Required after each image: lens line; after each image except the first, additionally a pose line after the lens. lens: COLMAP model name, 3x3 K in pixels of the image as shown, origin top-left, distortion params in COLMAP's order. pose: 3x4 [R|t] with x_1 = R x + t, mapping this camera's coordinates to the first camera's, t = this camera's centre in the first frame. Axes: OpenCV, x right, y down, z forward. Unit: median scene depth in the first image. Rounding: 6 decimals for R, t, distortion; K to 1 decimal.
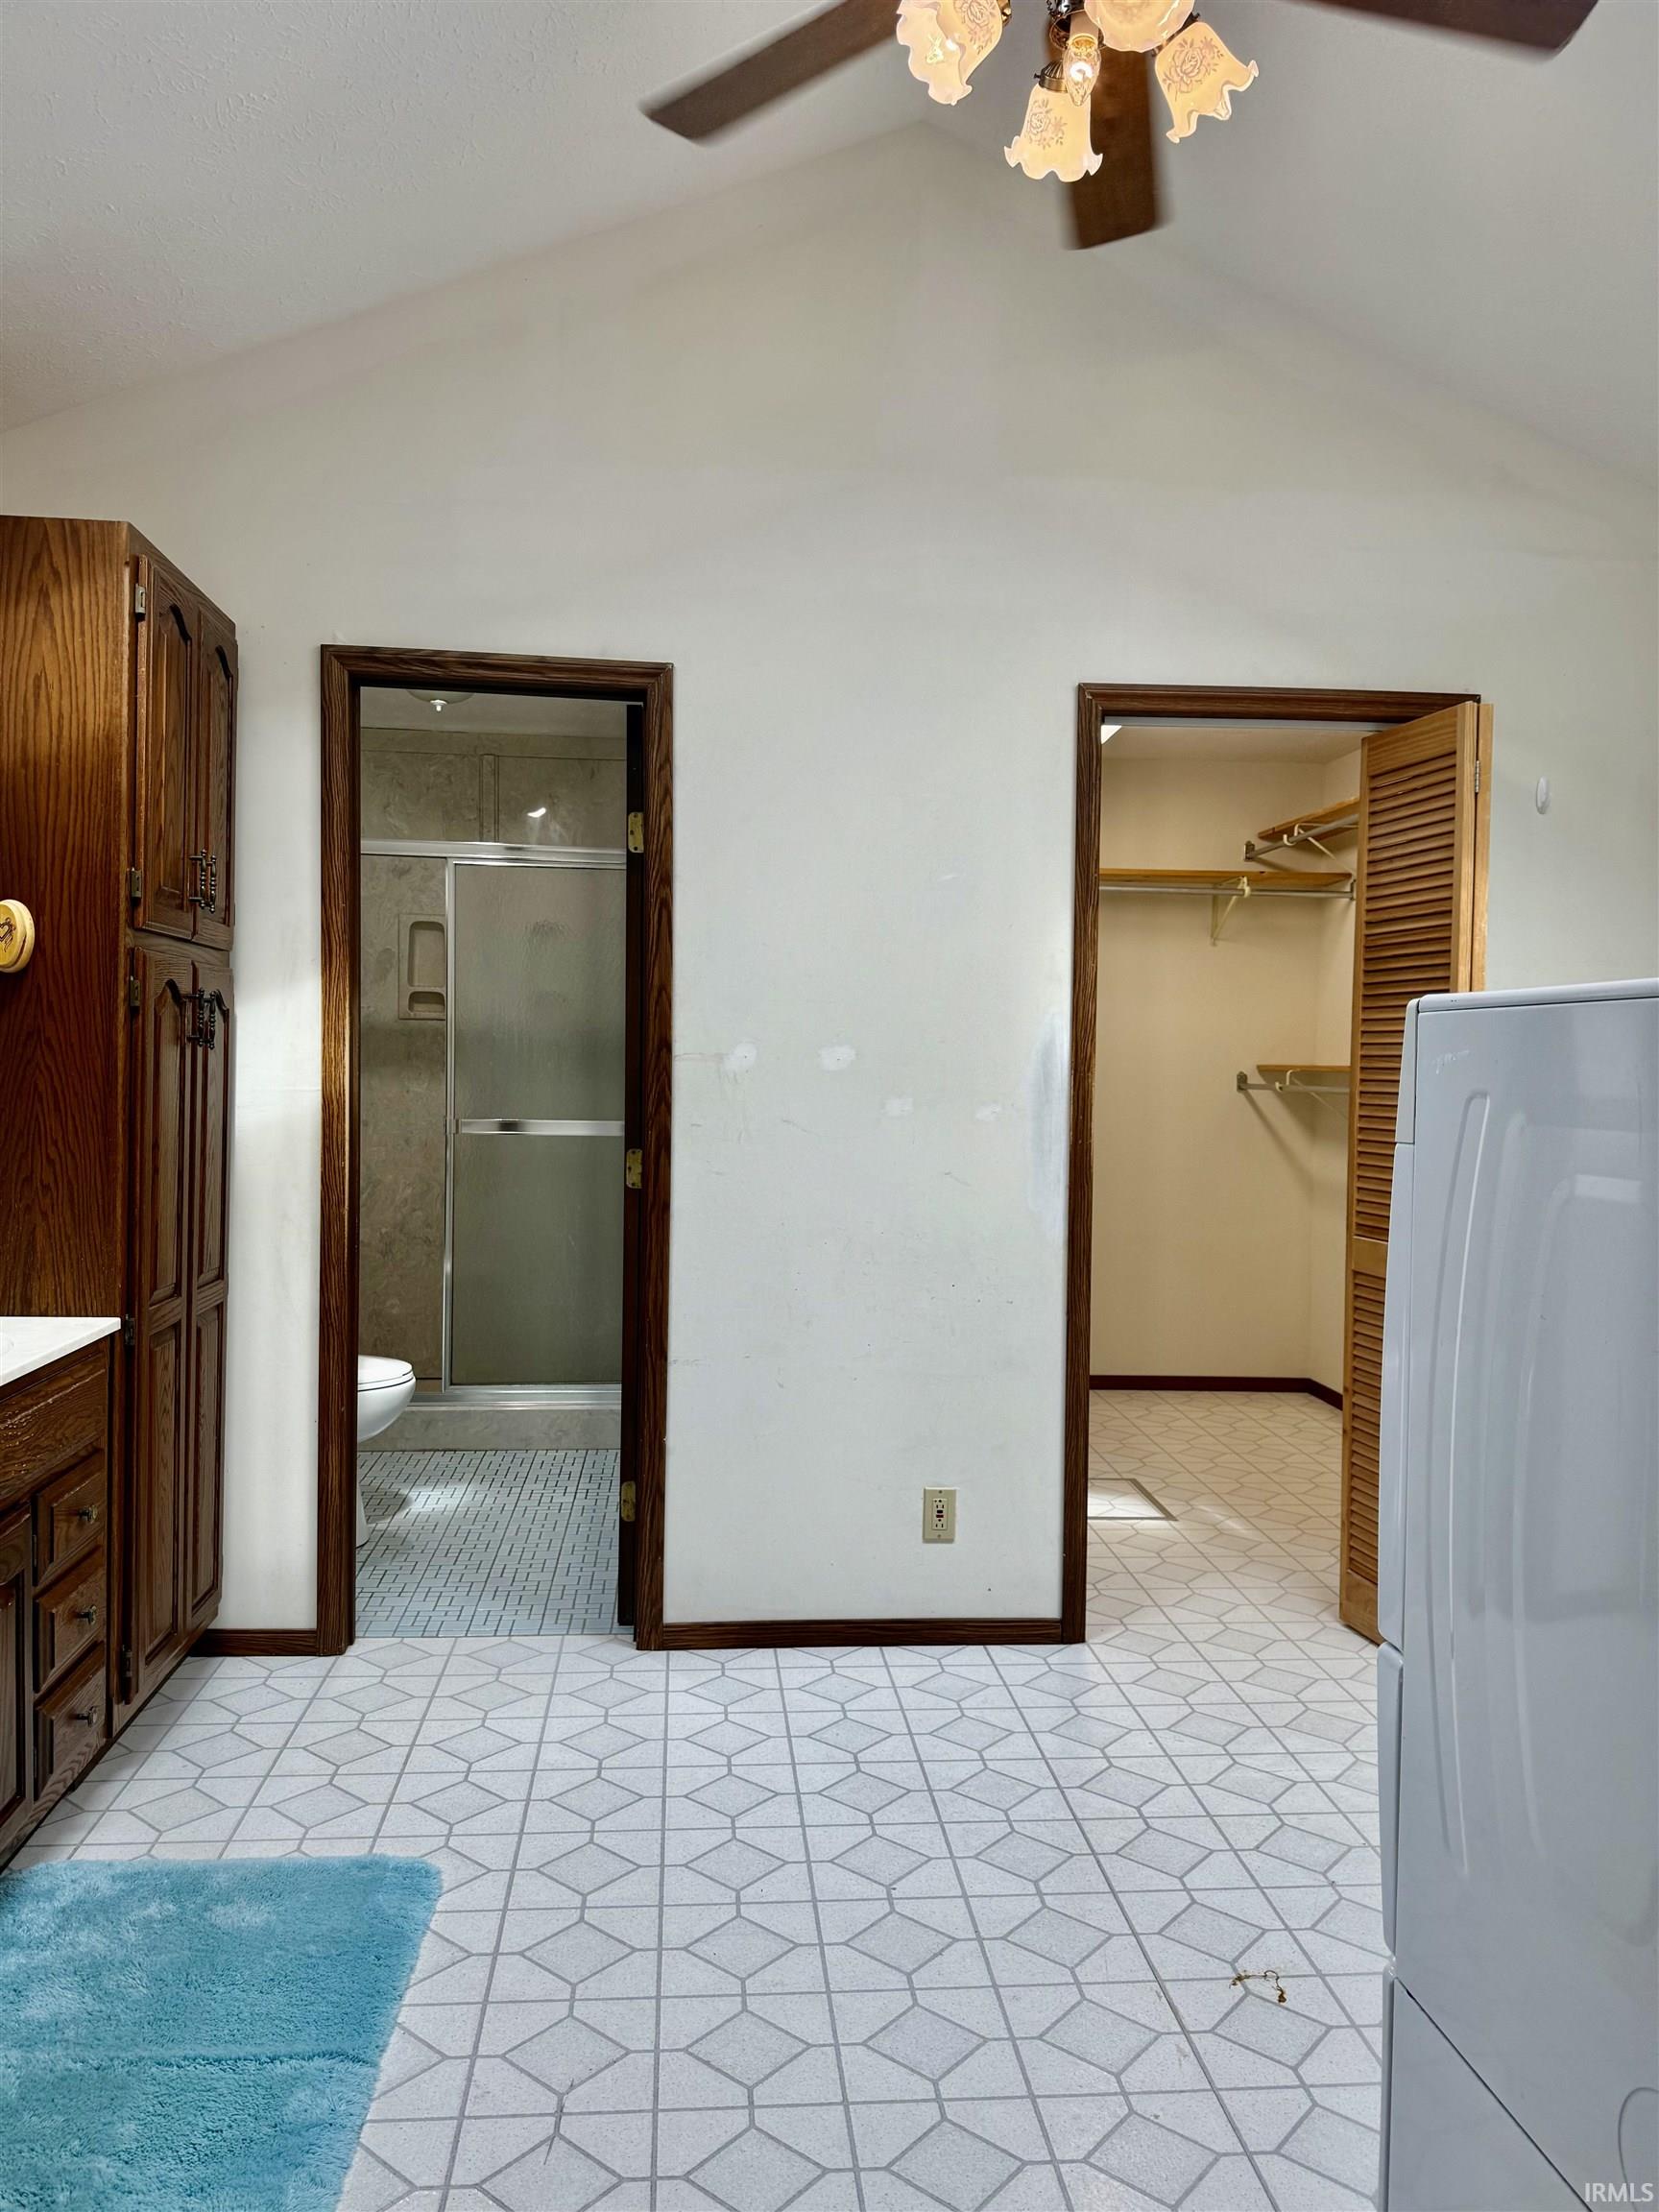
lens RADIAL K [[1549.1, 0, 824.7], [0, 1549.1, 1172.2], [0, 0, 1]] dist [0.031293, -0.053068]
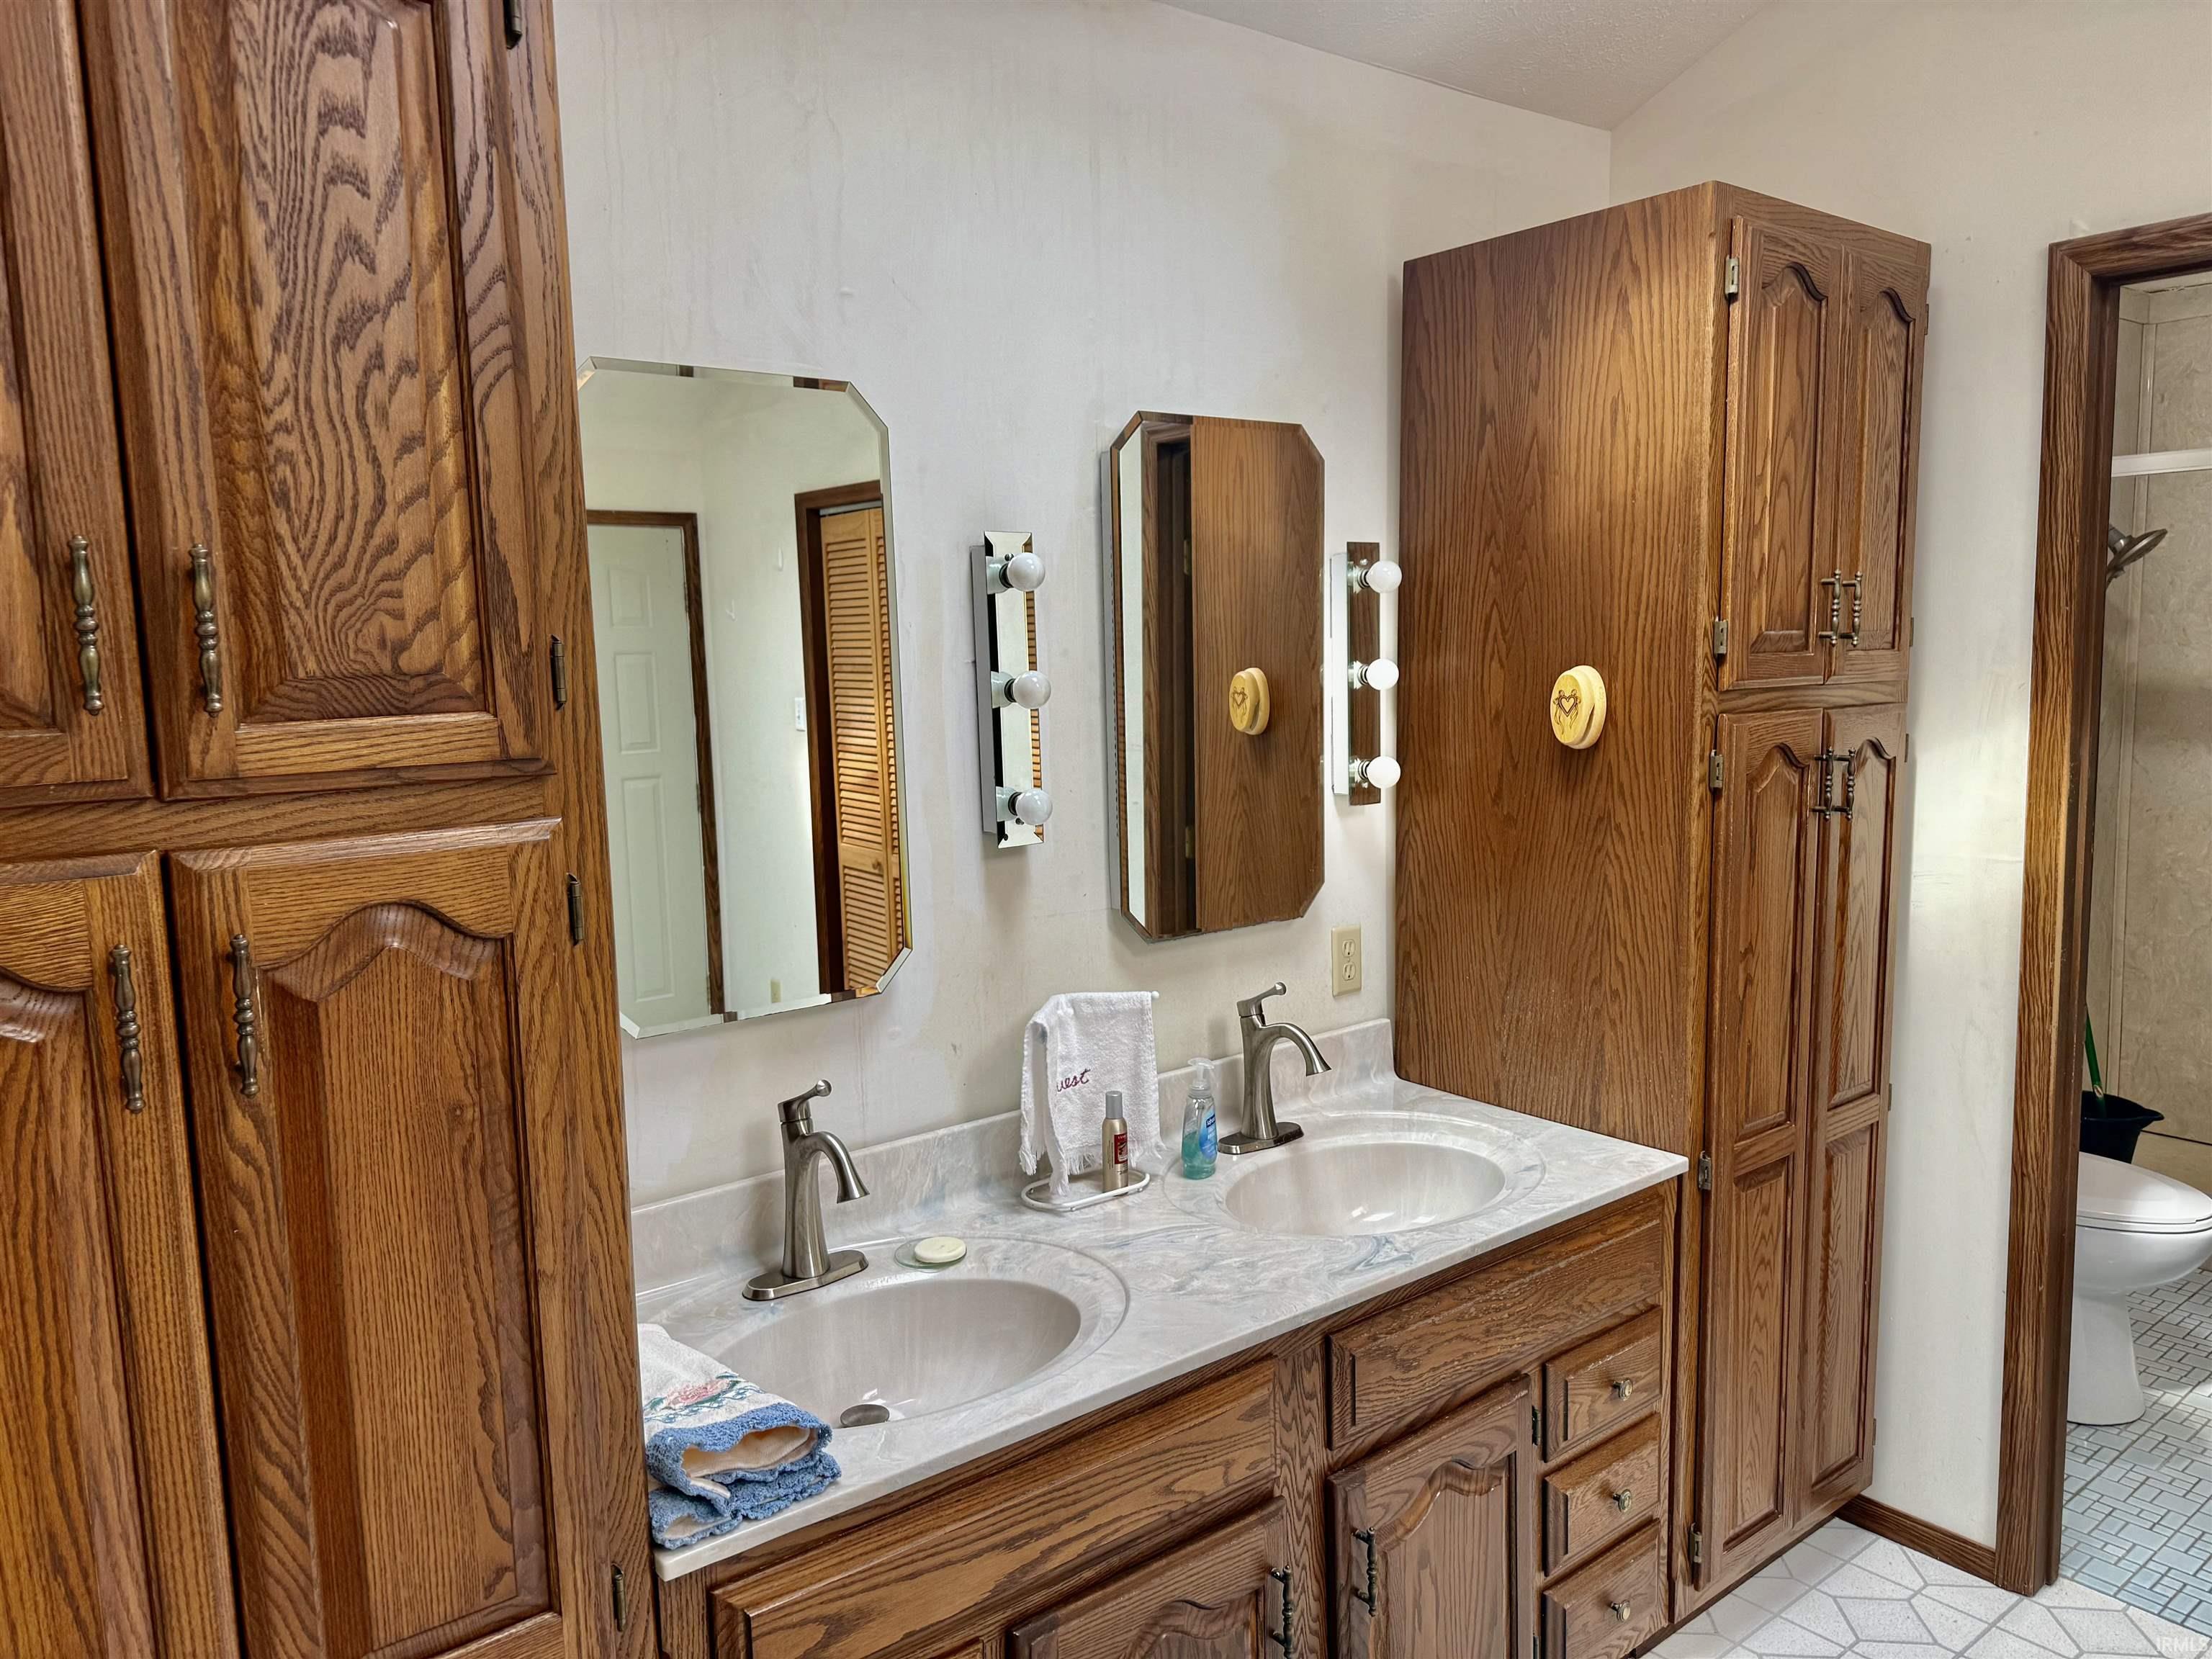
lens RADIAL K [[1549.1, 0, 1105.8], [0, 1549.1, 842.7], [0, 0, 1]] dist [0.031293, -0.053068]
pose [[0.539572, 0.076668, -0.838442, 0.064434], [-0.019205, 0.996707, 0.078780, -0.136554], [0.841721, -0.026405, 0.539267, 0.300373]]
